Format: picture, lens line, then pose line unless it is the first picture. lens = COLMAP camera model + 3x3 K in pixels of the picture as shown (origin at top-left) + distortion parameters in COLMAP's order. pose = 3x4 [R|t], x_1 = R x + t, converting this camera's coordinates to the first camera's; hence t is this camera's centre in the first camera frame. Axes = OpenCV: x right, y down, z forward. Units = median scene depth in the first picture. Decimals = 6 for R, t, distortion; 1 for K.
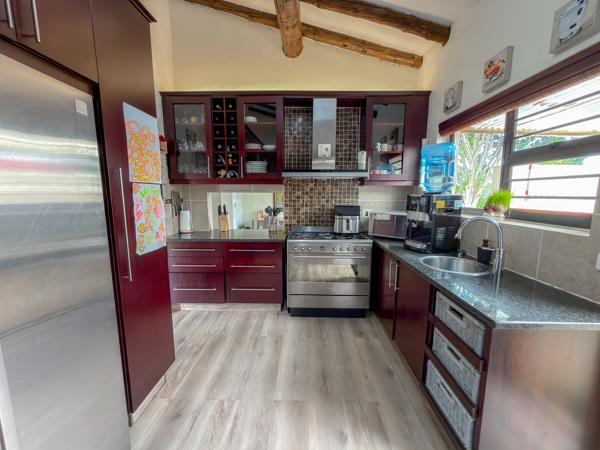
lens RADIAL K [[235.3, 0, 300.0], [0, 235.3, 225.0], [0, 0, 1]] dist [0.000286, 0.000093]
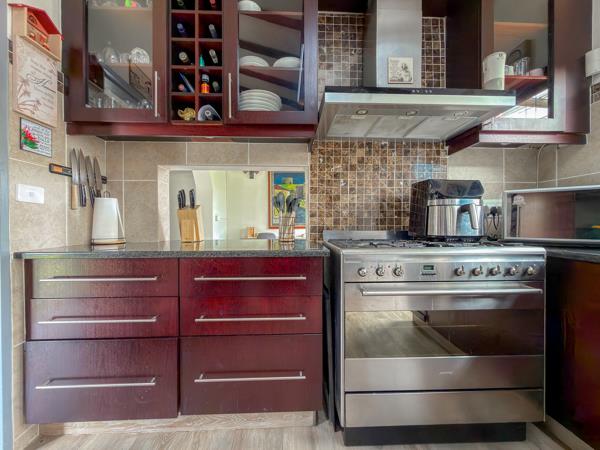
lens RADIAL K [[235.3, 0, 300.0], [0, 235.3, 225.0], [0, 0, 1]] dist [0.000286, 0.000093]
pose [[0.997941, -0.003710, 0.064028, -0.128523], [0.011633, 0.992236, -0.123826, 0.059718], [-0.063072, 0.124316, 0.990236, 0.518382]]
